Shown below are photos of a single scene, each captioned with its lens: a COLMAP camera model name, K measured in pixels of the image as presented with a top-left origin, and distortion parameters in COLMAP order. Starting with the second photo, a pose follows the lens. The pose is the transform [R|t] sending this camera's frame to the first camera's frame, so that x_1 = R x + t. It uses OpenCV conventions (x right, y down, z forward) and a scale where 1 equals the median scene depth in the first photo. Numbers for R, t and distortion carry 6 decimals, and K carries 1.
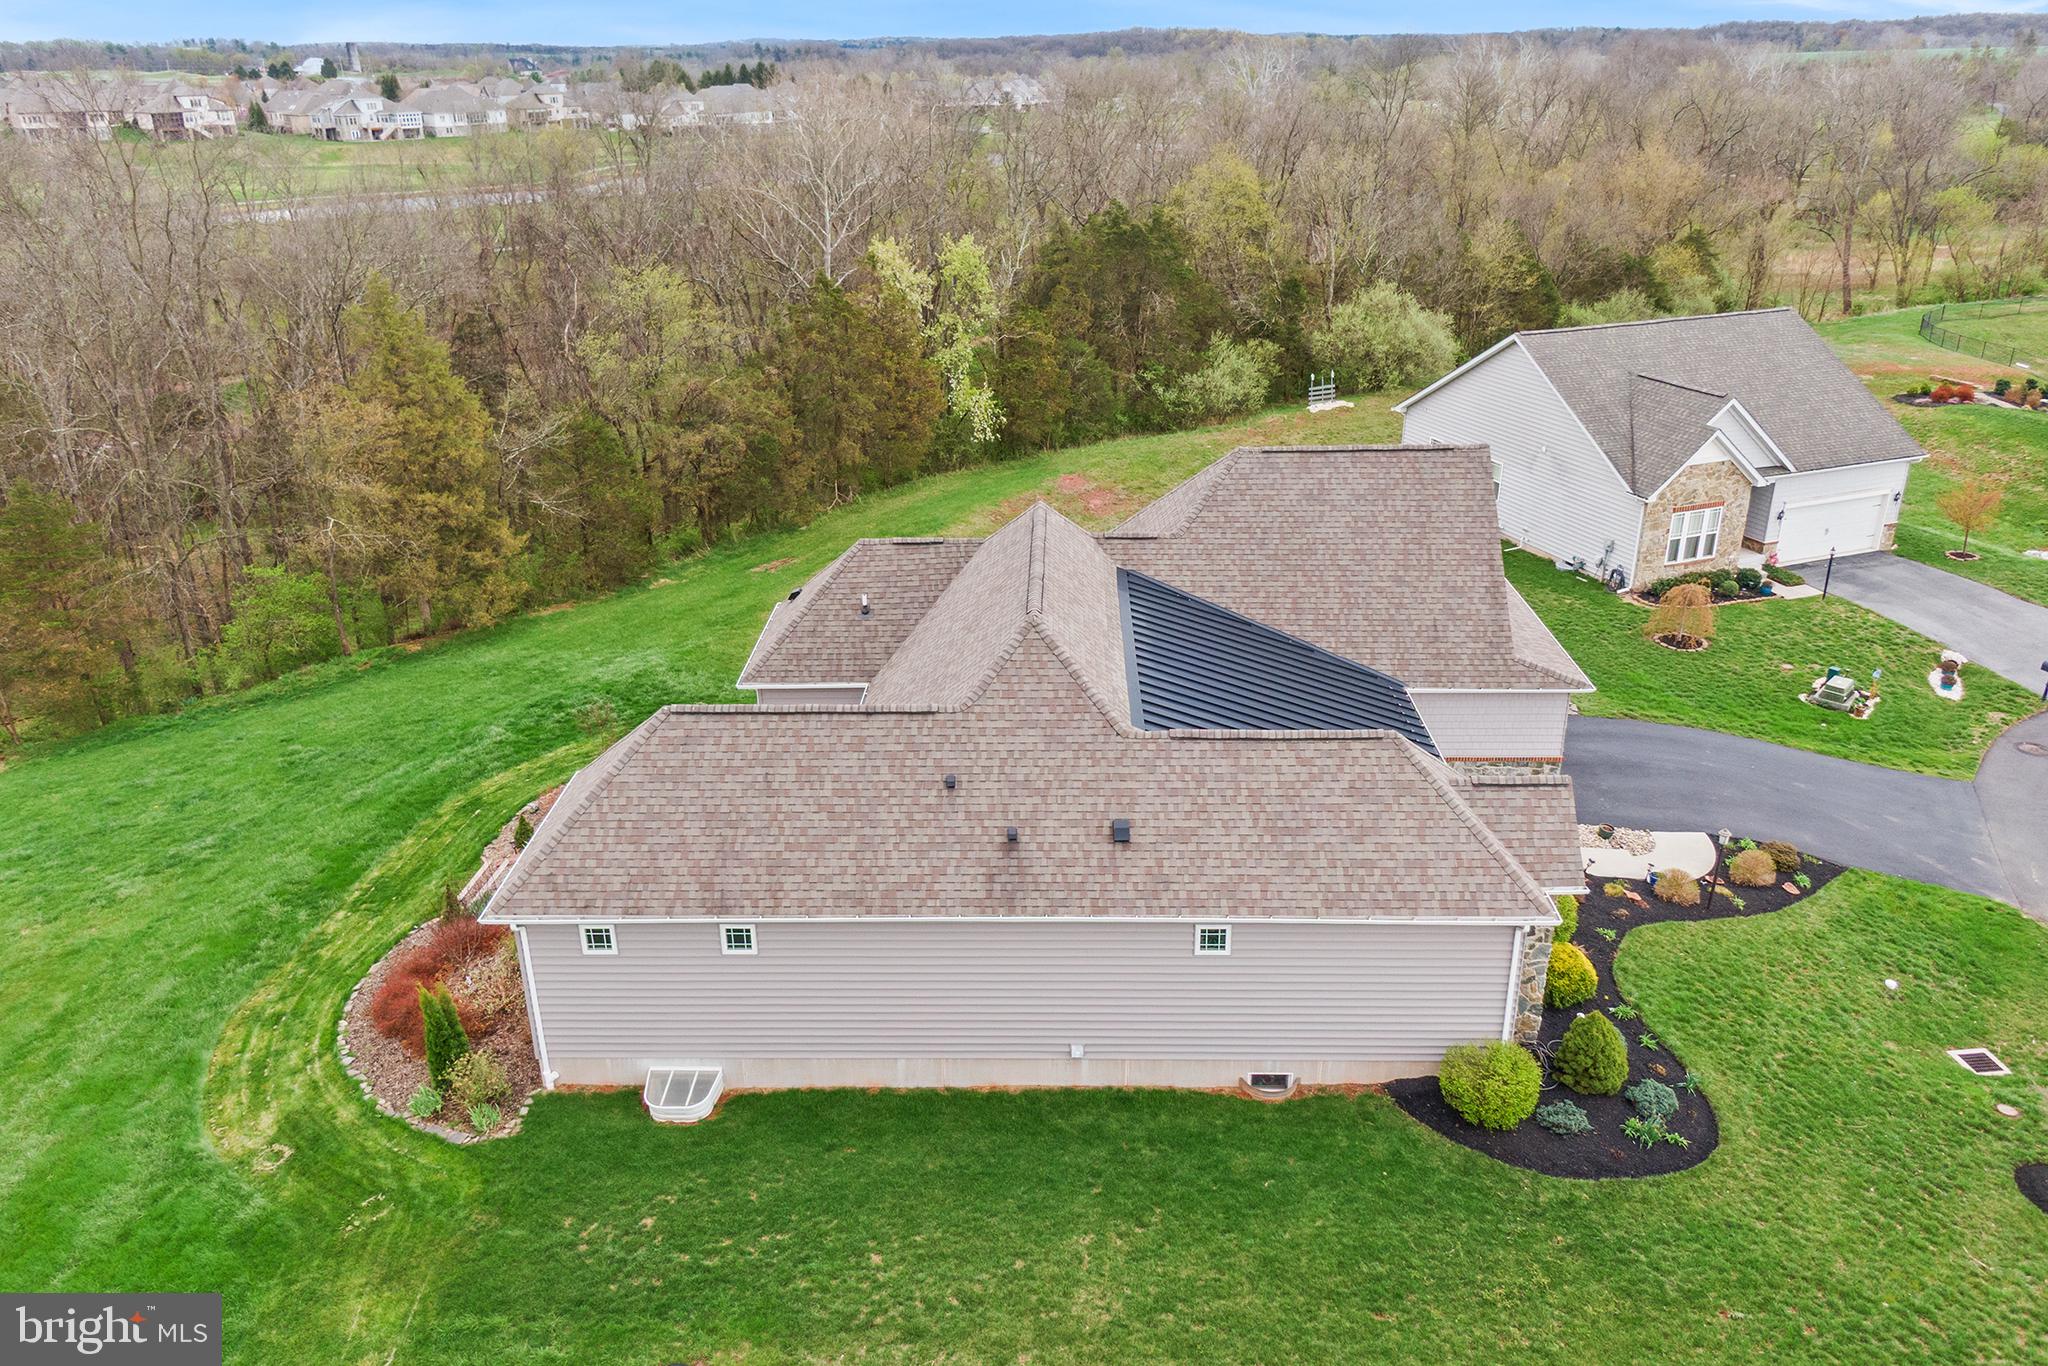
lens RADIAL K [[1467.8, 0, 1035.1], [0, 1467.8, 683.4], [0, 0, 1]] dist [0.031461, -0.043748]
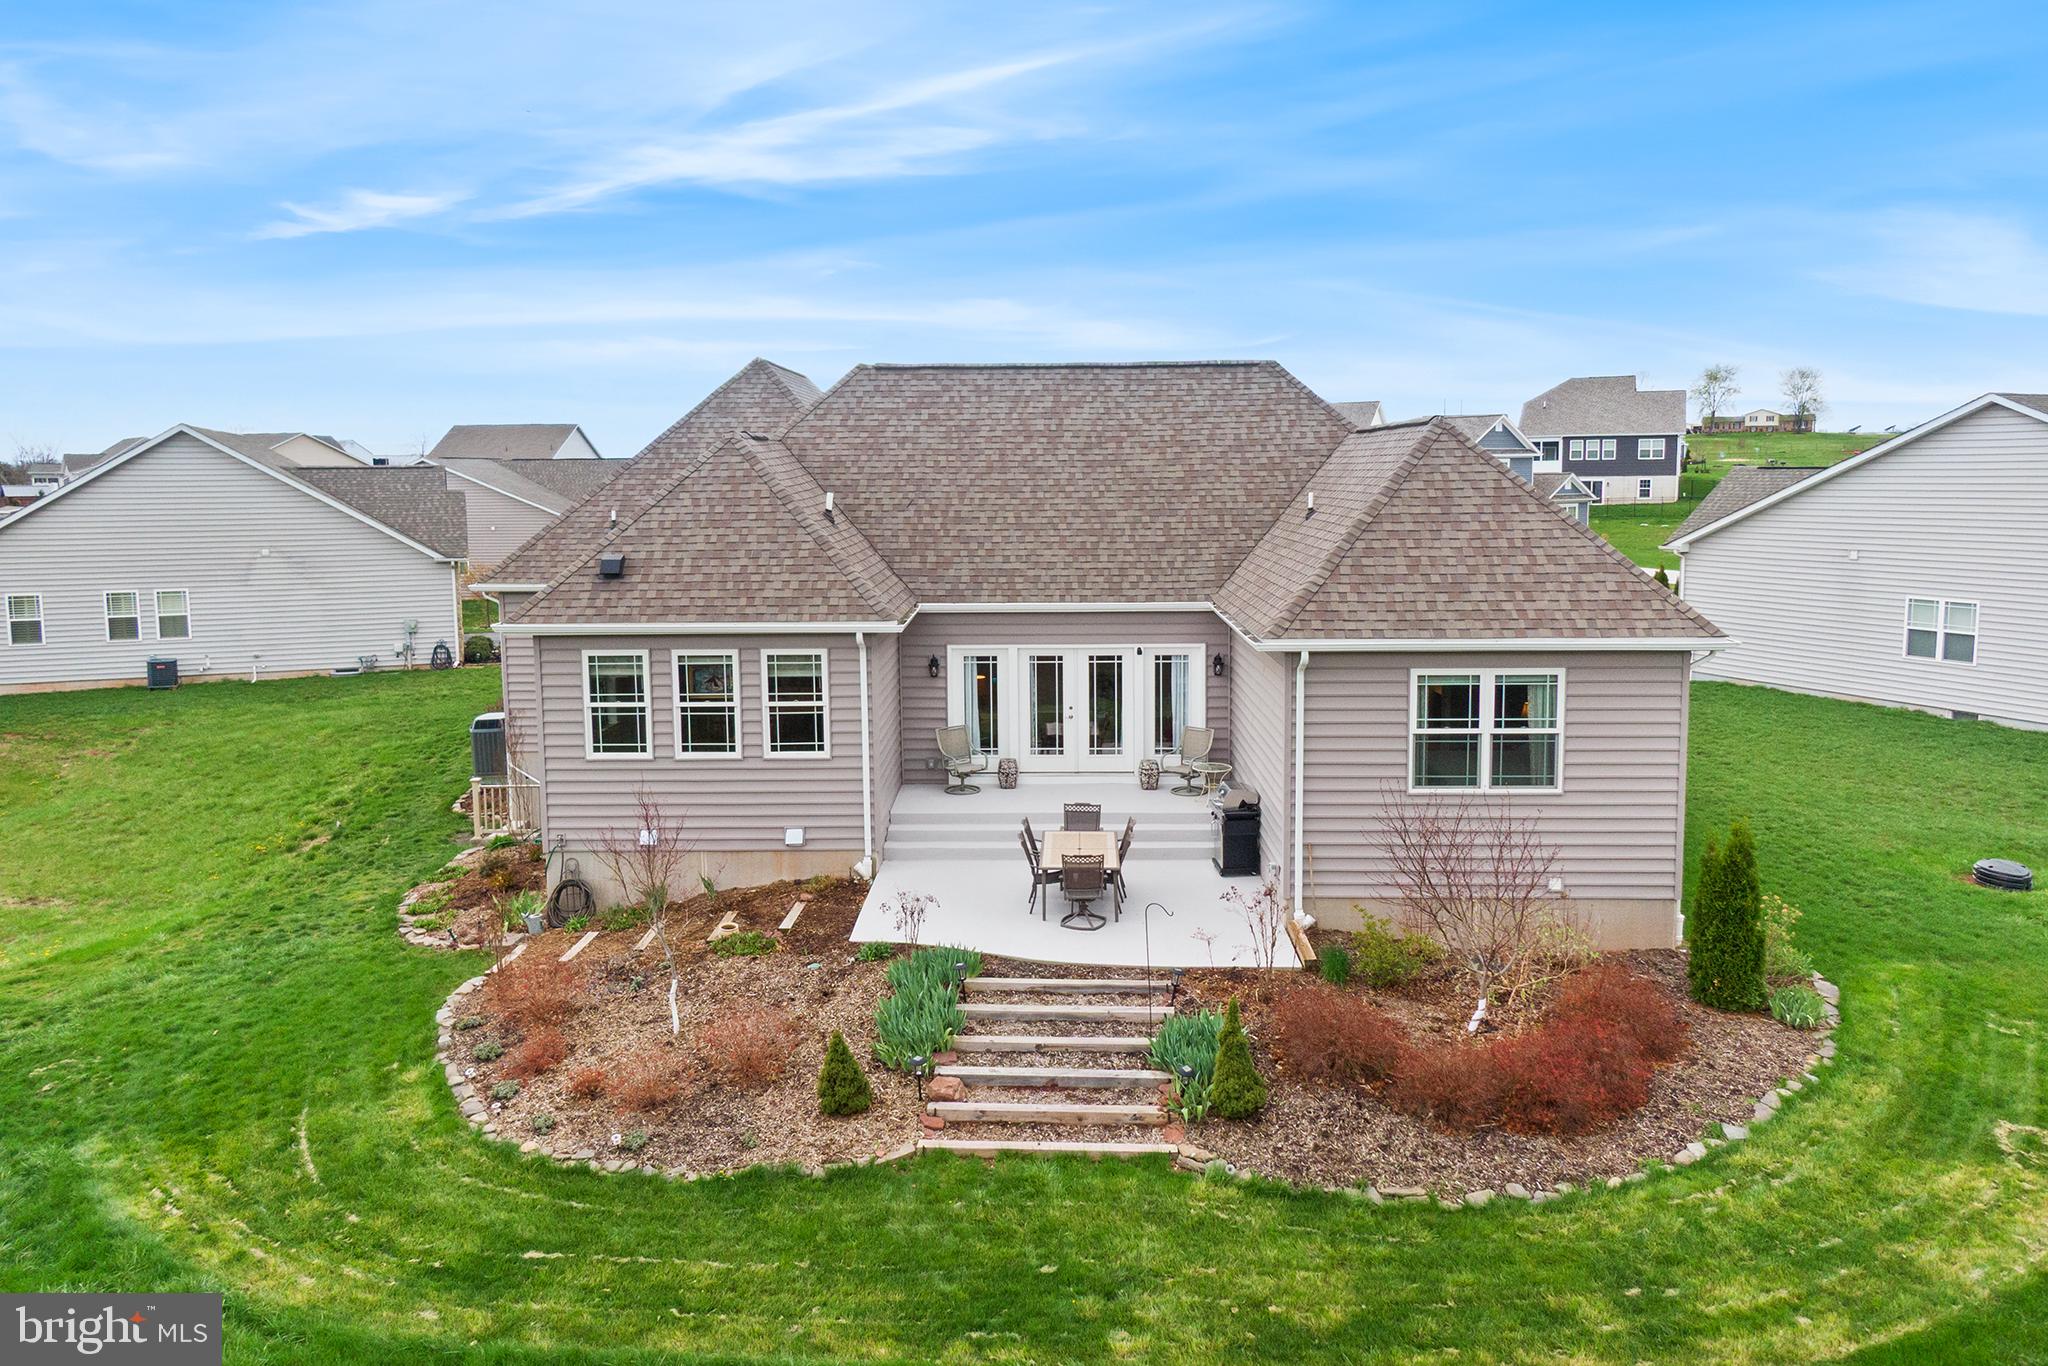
lens RADIAL K [[1467.8, 0, 1014.7], [0, 1467.8, 662.3], [0, 0, 1]] dist [0.031461, -0.043748]
pose [[-0.008282, -0.110288, 0.993865, -0.797737], [0.406115, 0.907870, 0.104130, -0.025609], [-0.913785, 0.404486, 0.037271, 0.977097]]
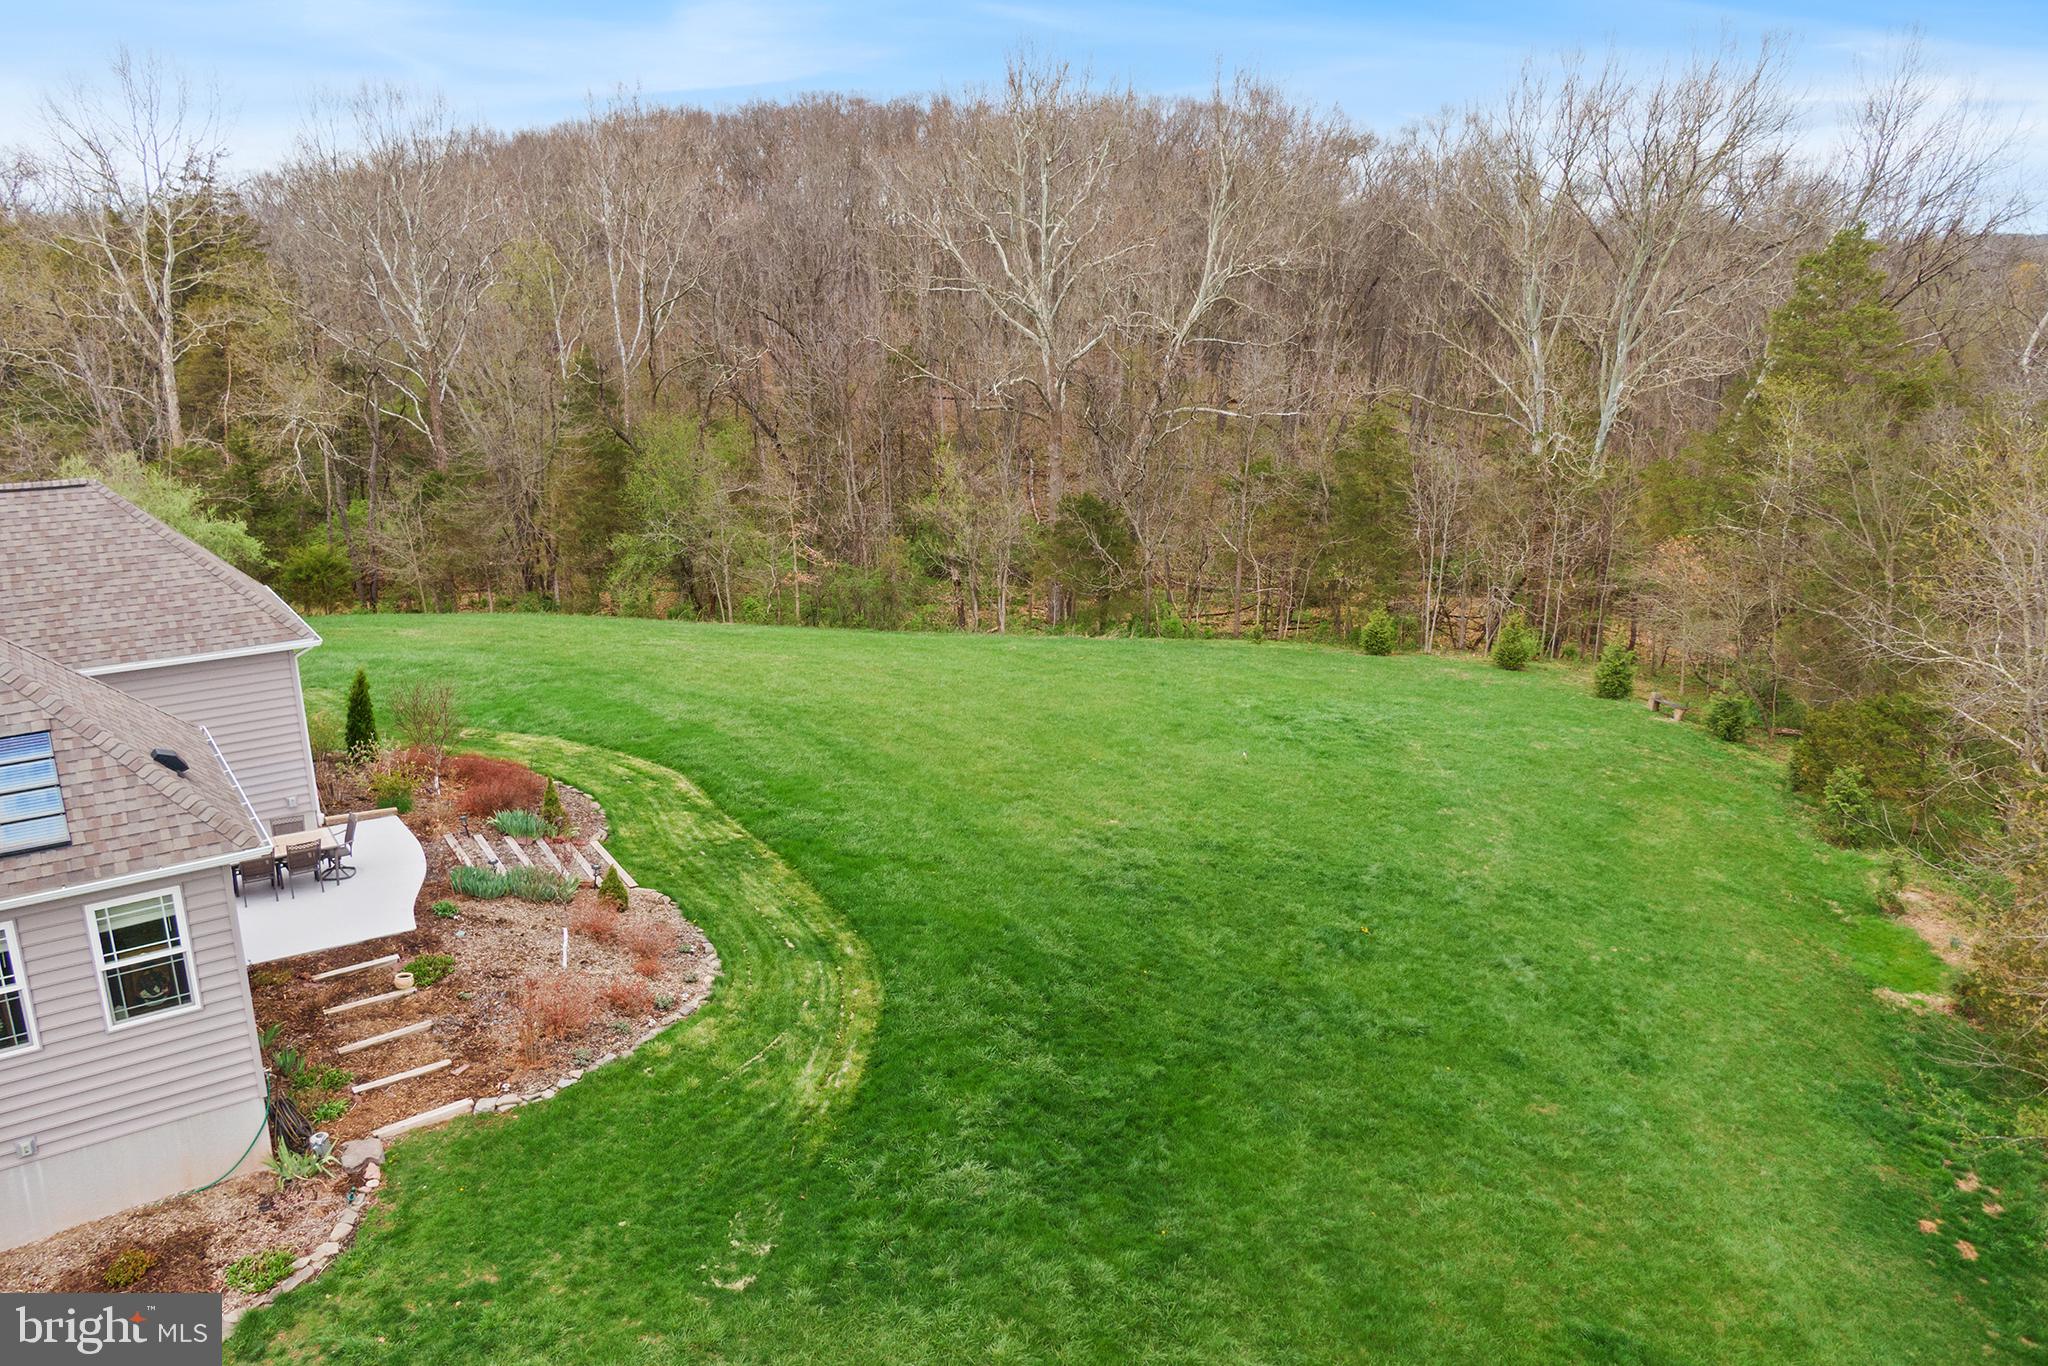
lens RADIAL K [[1467.8, 0, 1033.9], [0, 1467.8, 688.3], [0, 0, 1]] dist [0.031461, -0.043748]
pose [[-0.796229, 0.185583, -0.575828, -0.136154], [-0.228190, 0.789368, 0.569936, -0.445535], [0.560311, 0.585198, -0.586170, 1.588361]]
